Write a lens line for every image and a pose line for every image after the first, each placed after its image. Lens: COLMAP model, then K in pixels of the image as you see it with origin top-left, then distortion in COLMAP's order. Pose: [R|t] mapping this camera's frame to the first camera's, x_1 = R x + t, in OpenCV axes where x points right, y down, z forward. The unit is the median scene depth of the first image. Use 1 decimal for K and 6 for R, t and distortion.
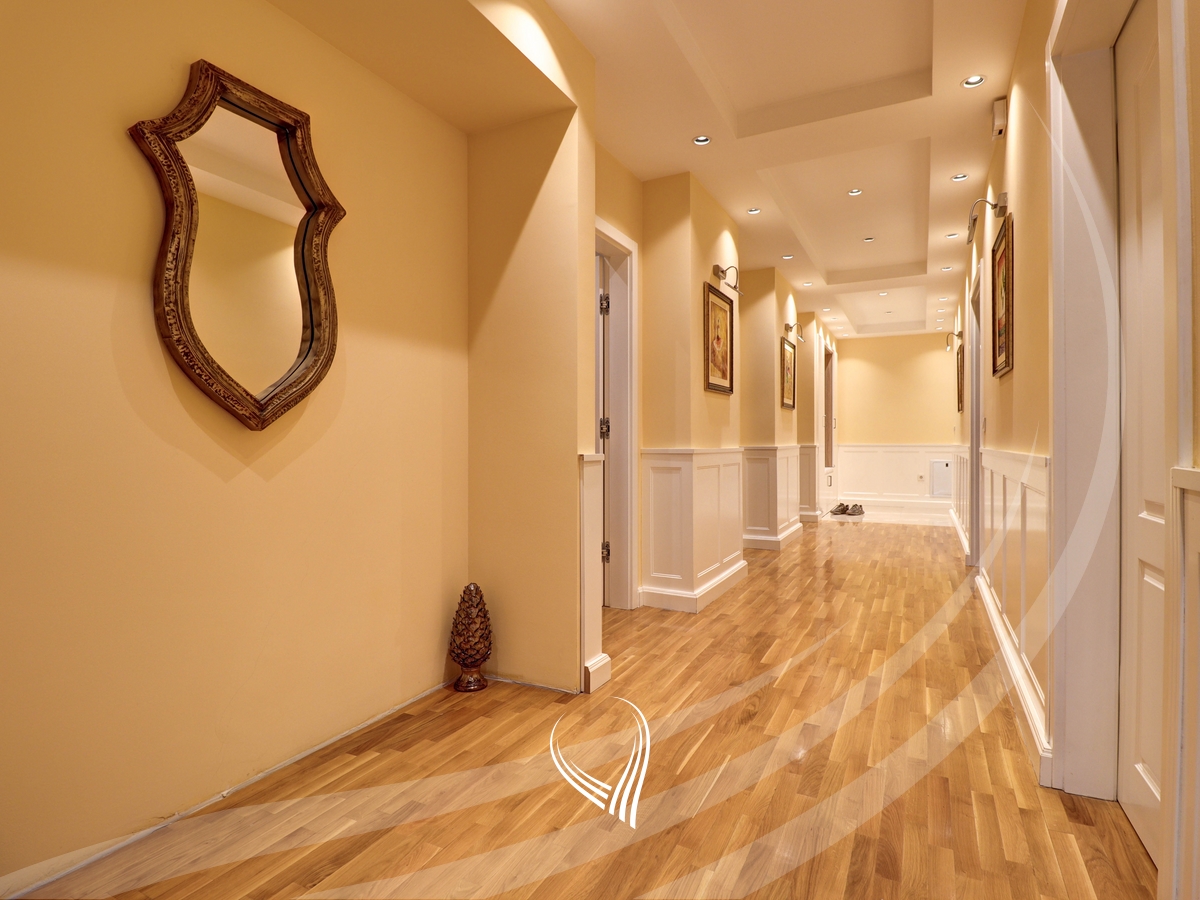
lens RADIAL K [[634.9, 0, 605.8], [0, 634.9, 441.7], [0, 0, 1]] dist [0.011664, -0.017956]
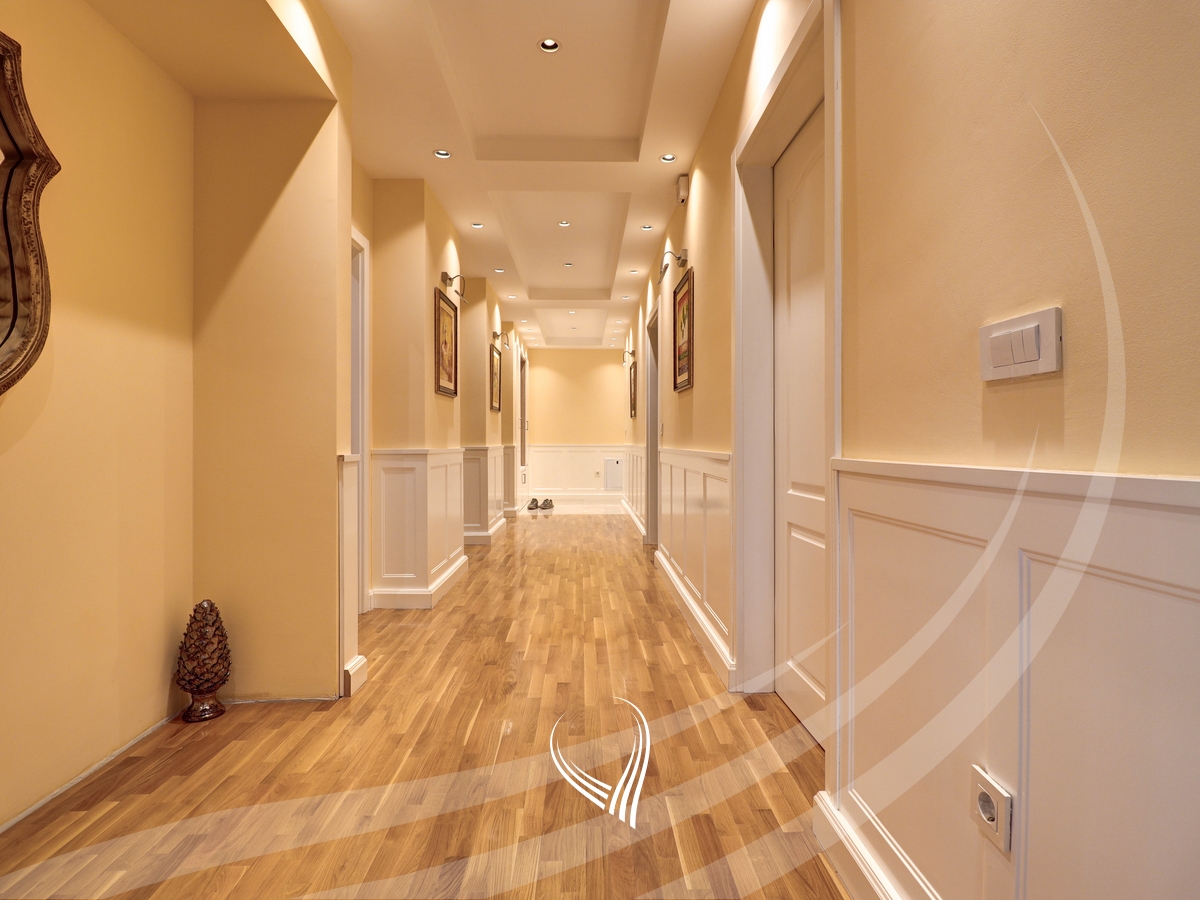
lens RADIAL K [[634.9, 0, 605.8], [0, 634.9, 441.7], [0, 0, 1]] dist [0.011664, -0.017956]
pose [[0.877312, 0.001265, 0.479918, -0.131344], [-0.000579, 0.999999, -0.001577, 0.000668], [-0.479920, 0.001106, 0.877312, -0.051614]]
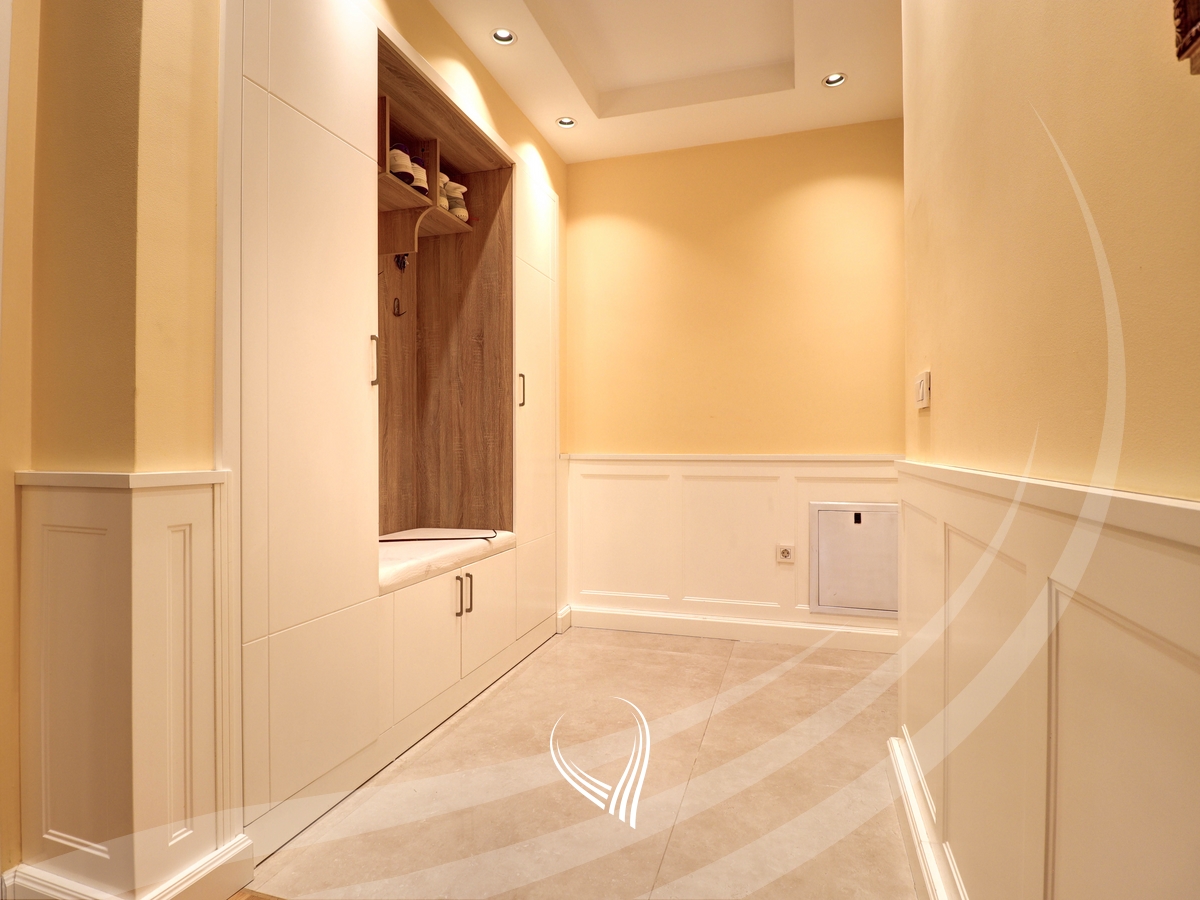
lens RADIAL K [[634.9, 0, 605.8], [0, 634.9, 441.7], [0, 0, 1]] dist [0.011664, -0.017956]
pose [[0.981265, 0.011394, 0.192328, 1.002664], [-0.010952, 0.999934, -0.003364, -0.006056], [-0.192353, 0.001195, 0.981325, 2.046407]]
